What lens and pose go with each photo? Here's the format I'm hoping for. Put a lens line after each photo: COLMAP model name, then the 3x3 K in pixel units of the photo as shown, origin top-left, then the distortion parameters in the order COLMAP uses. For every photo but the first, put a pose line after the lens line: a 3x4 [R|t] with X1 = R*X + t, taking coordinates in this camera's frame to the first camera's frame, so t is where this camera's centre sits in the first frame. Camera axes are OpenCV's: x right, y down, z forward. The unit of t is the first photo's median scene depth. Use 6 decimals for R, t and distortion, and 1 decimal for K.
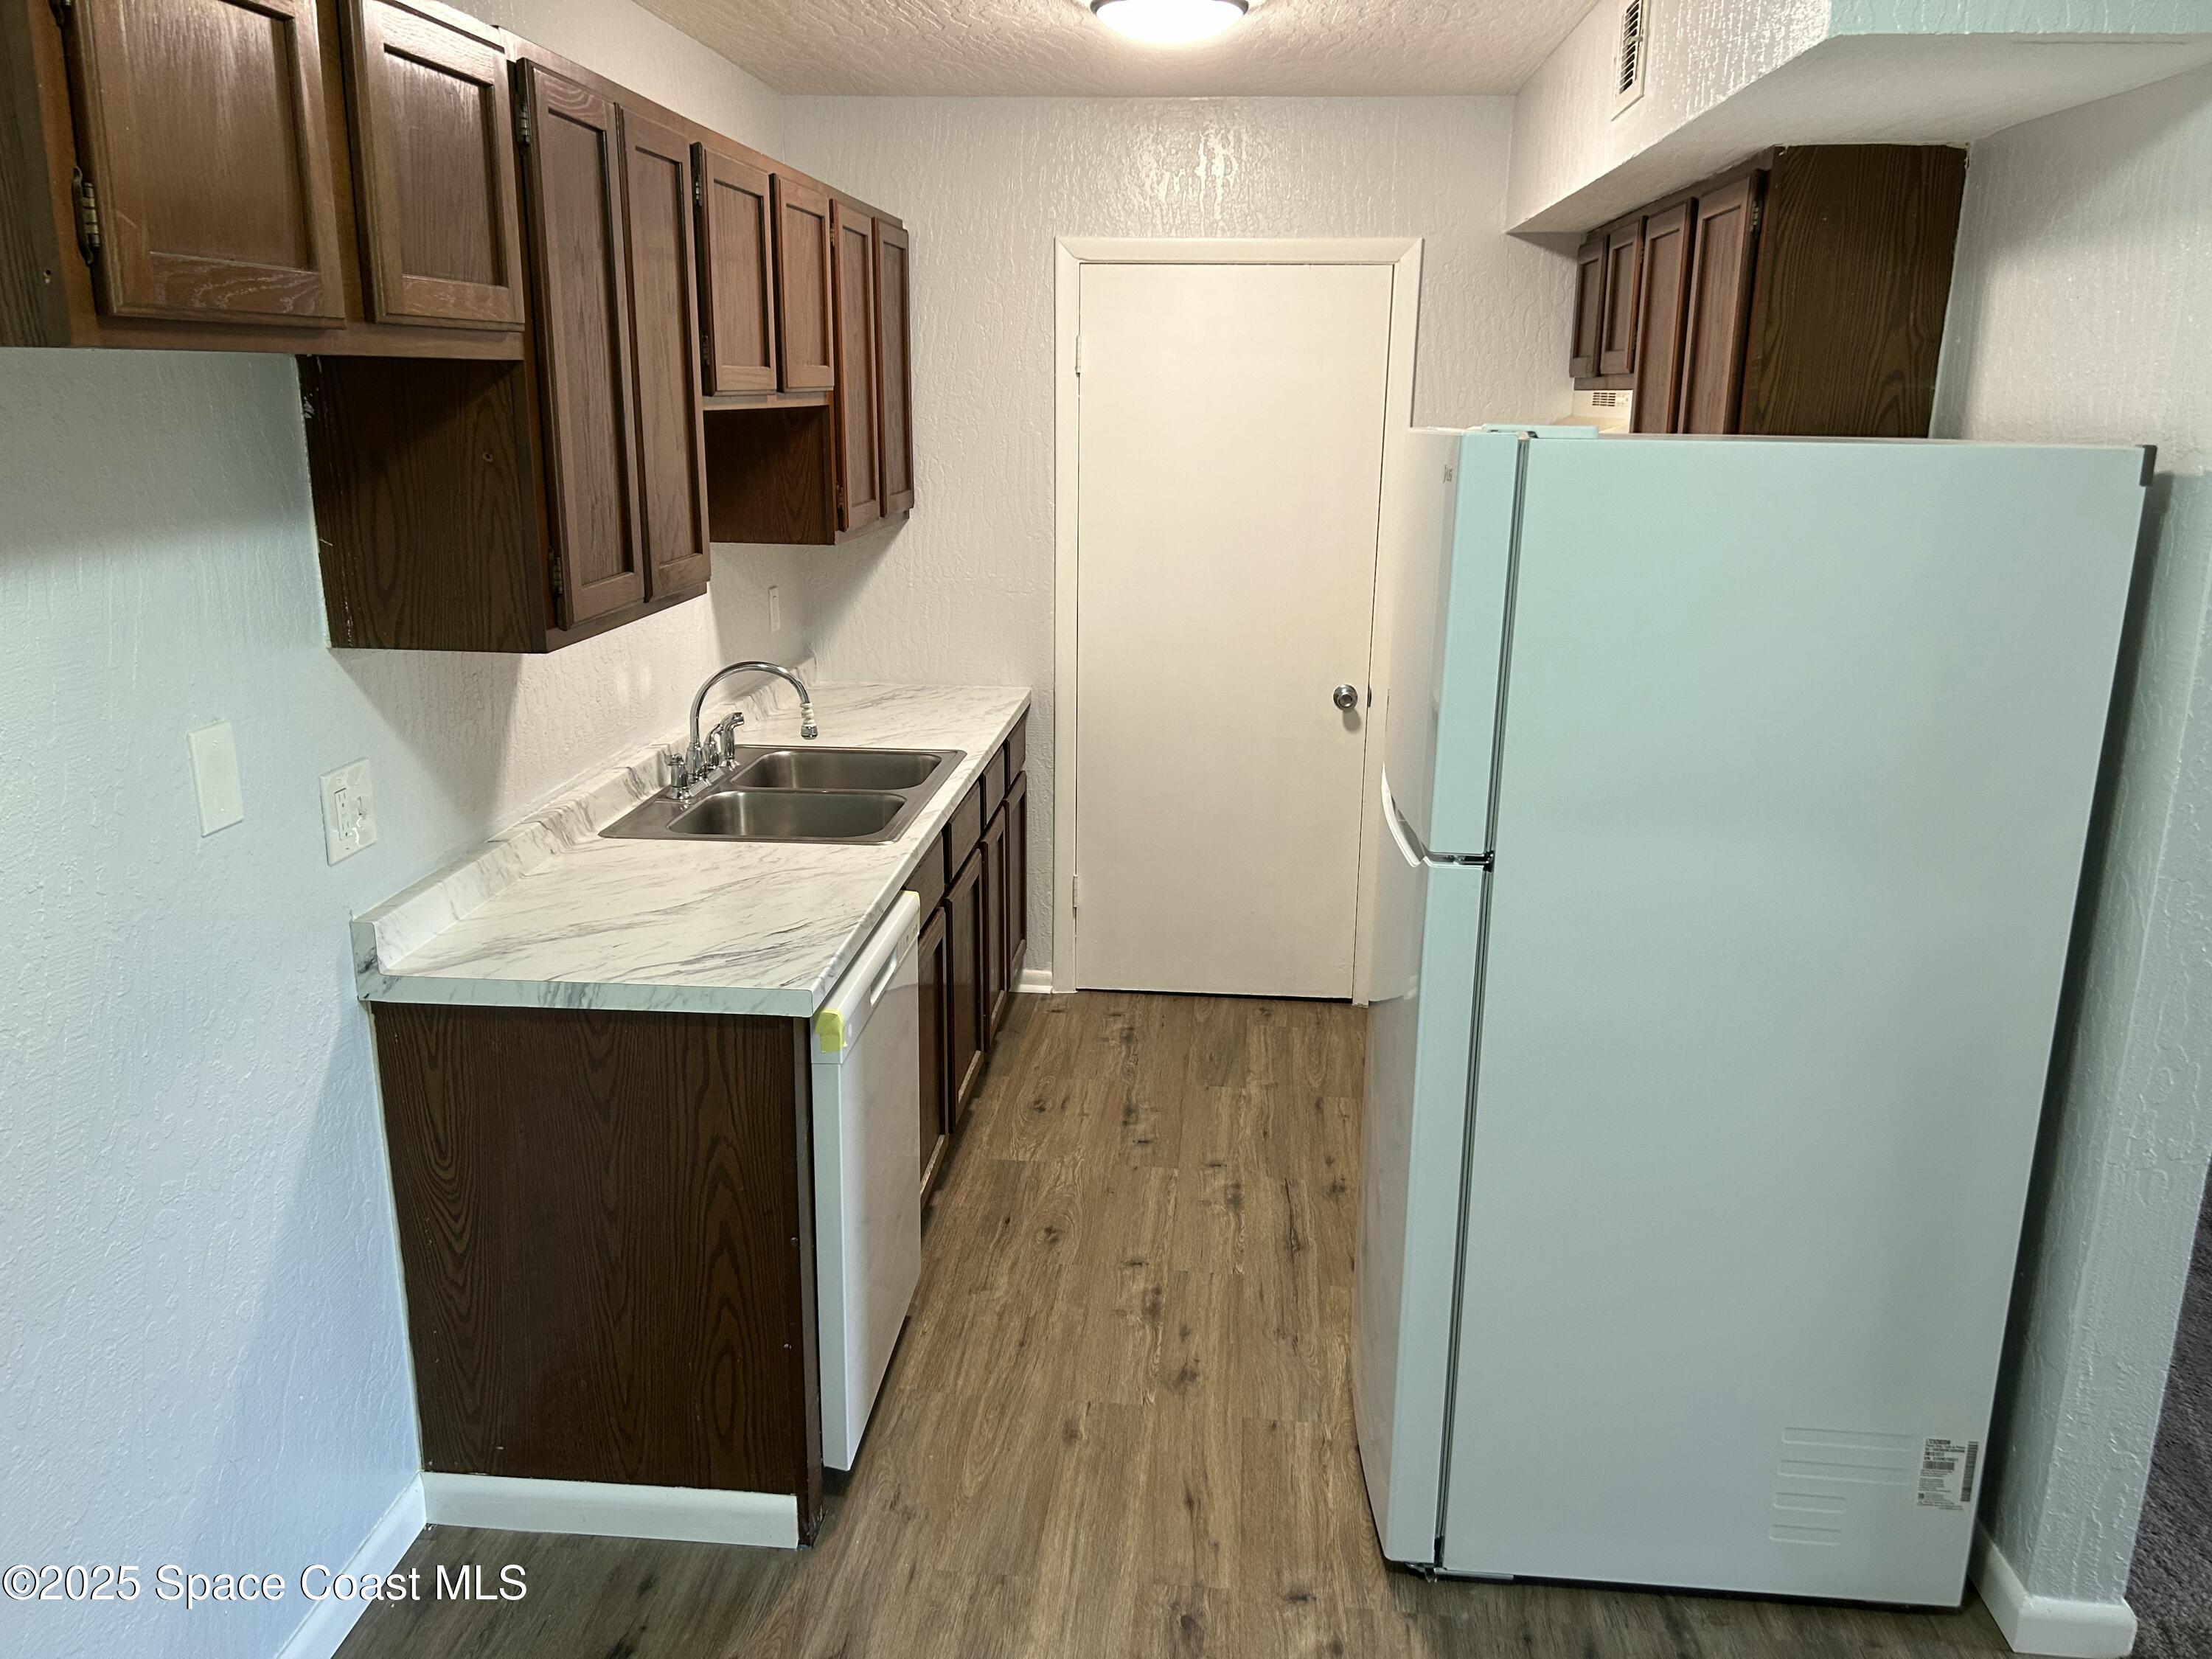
lens RADIAL K [[1649.4, 0, 1103.0], [0, 1649.4, 835.4], [0, 0, 1]] dist [0.077023, -0.094772]
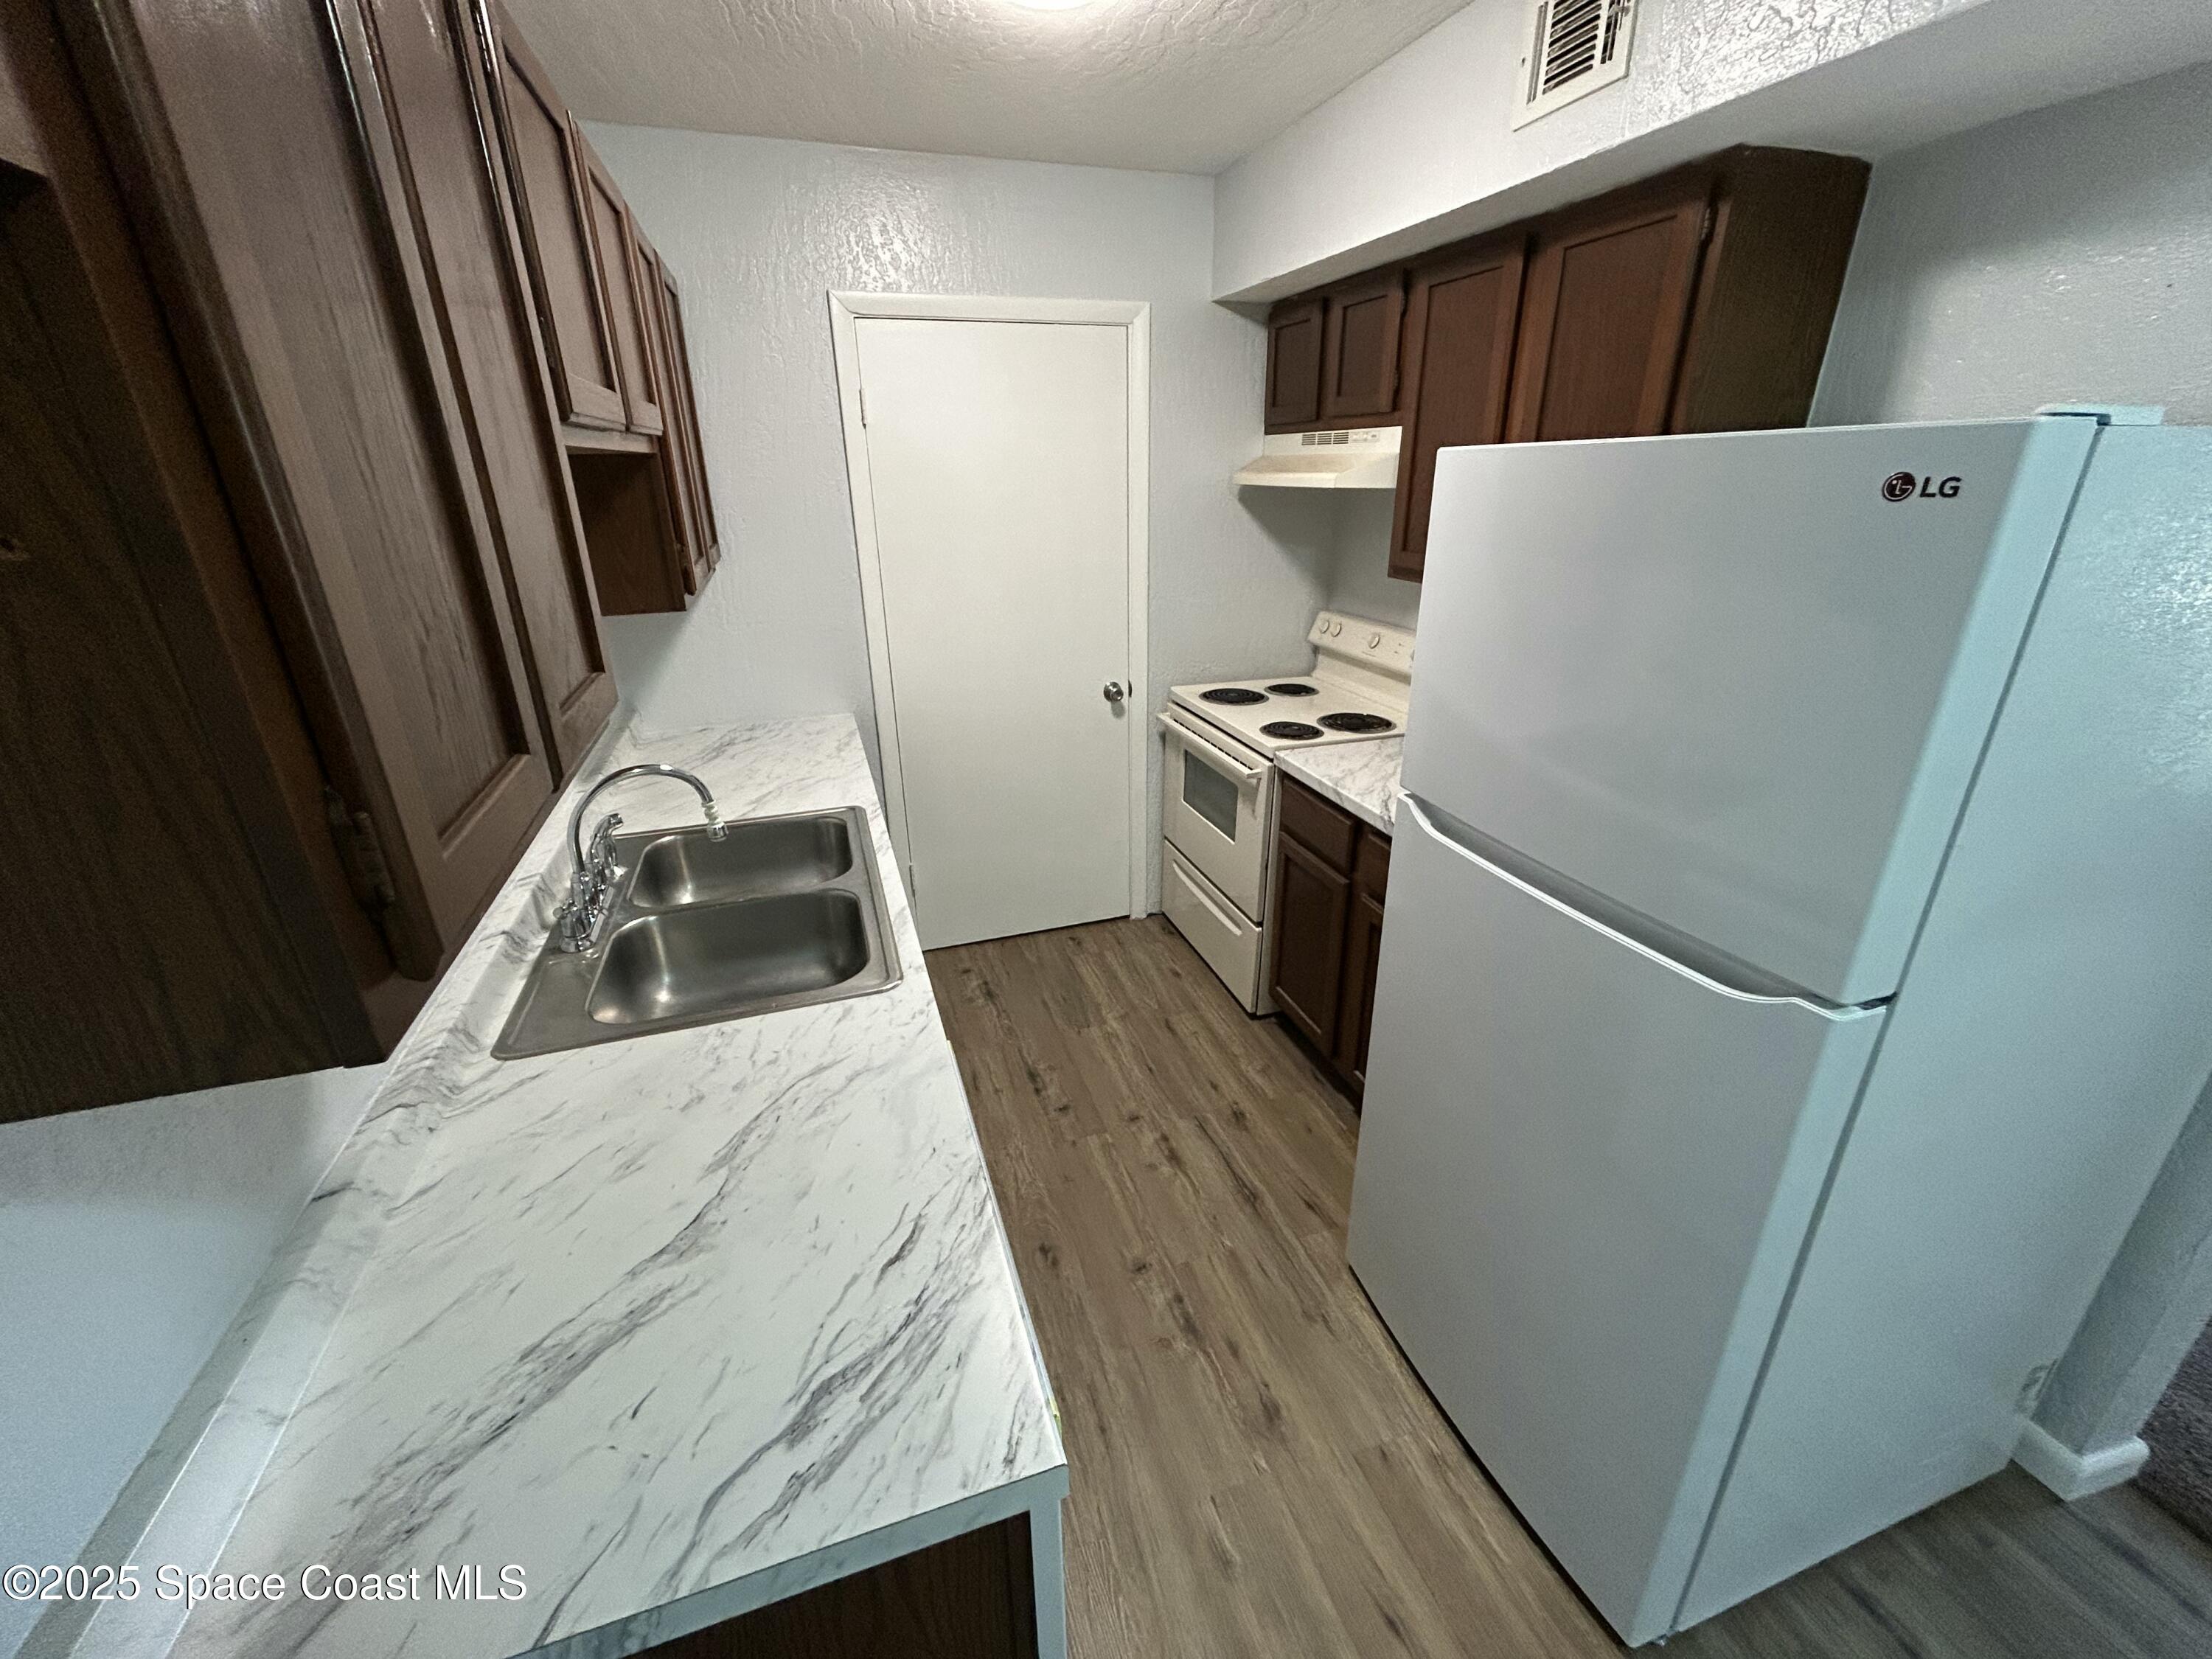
lens RADIAL K [[895.7, 0, 1099.4], [0, 895.7, 825.6], [0, 0, 1]] dist [-0.004258, 0.000328]
pose [[0.921430, -0.168036, 0.350328, -0.193676], [0.124160, 0.981711, 0.144318, -0.135947], [-0.368172, -0.089482, 0.925442, 0.593905]]
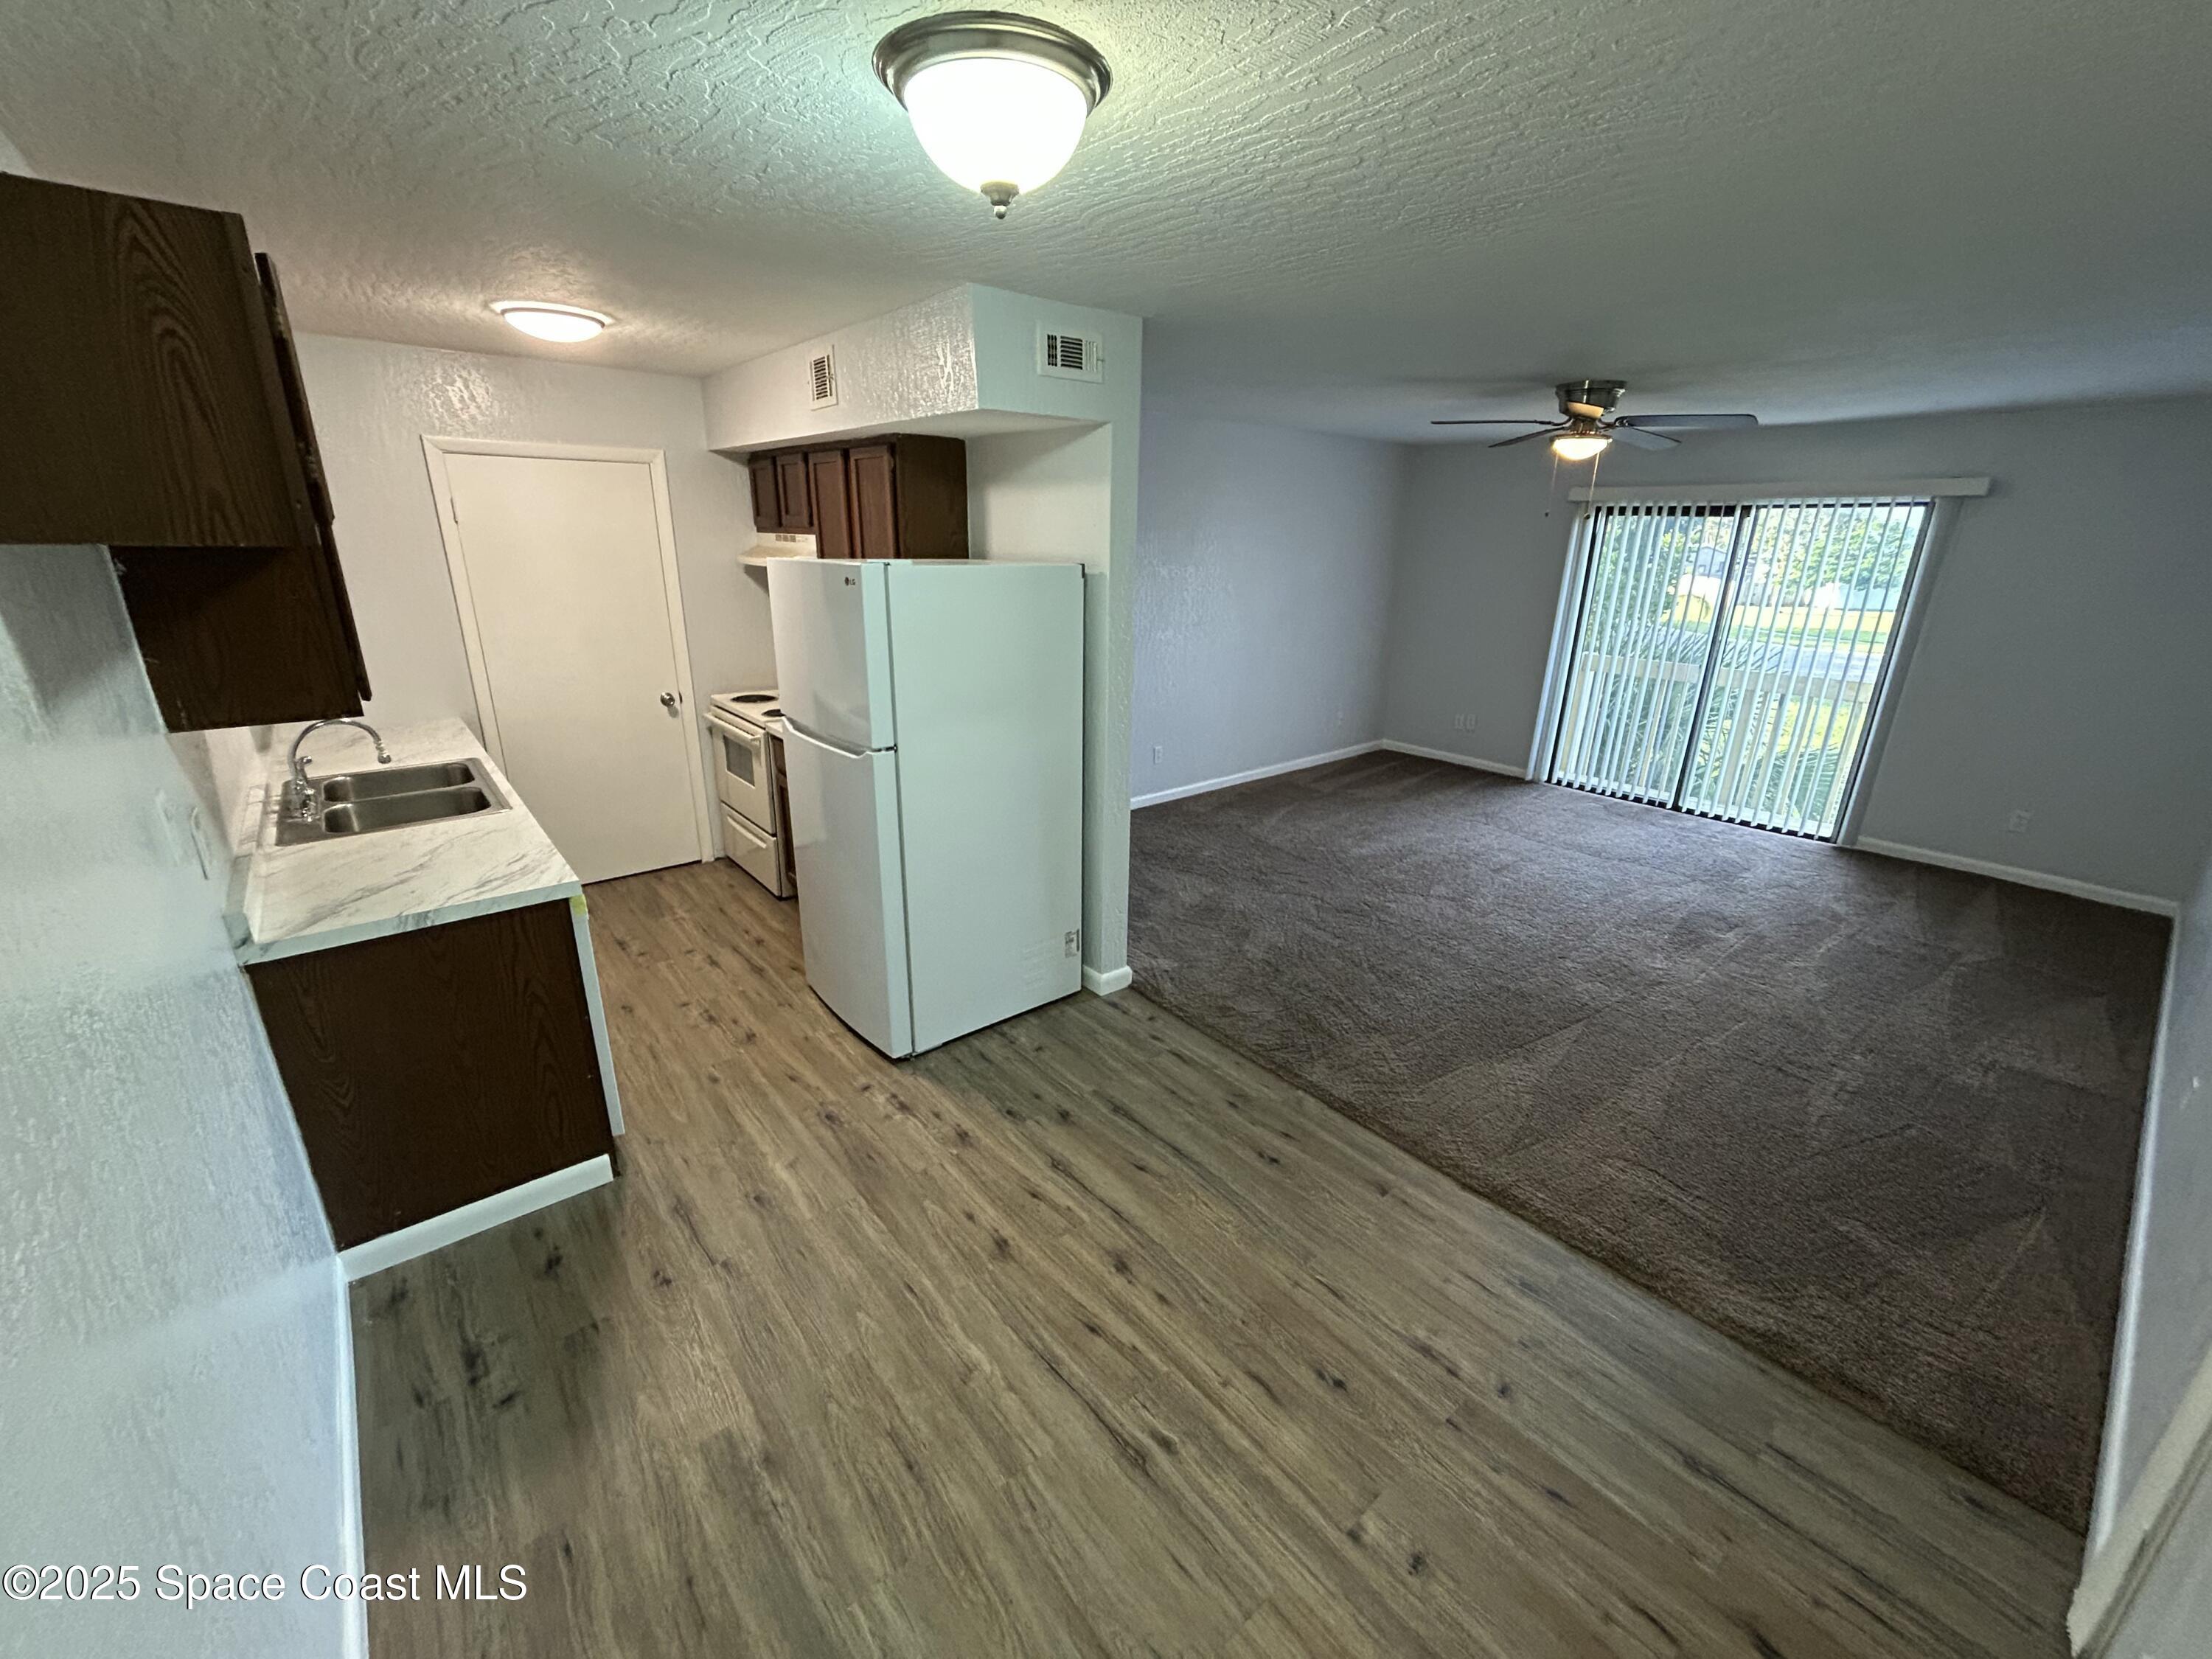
lens RADIAL K [[895.7, 0, 1099.4], [0, 895.7, 825.6], [0, 0, 1]] dist [-0.004258, 0.000328]
pose [[0.712625, -0.219350, 0.666372, -0.336613], [0.171921, 0.975502, 0.137253, -0.001253], [-0.680154, 0.016754, 0.732878, -0.093286]]
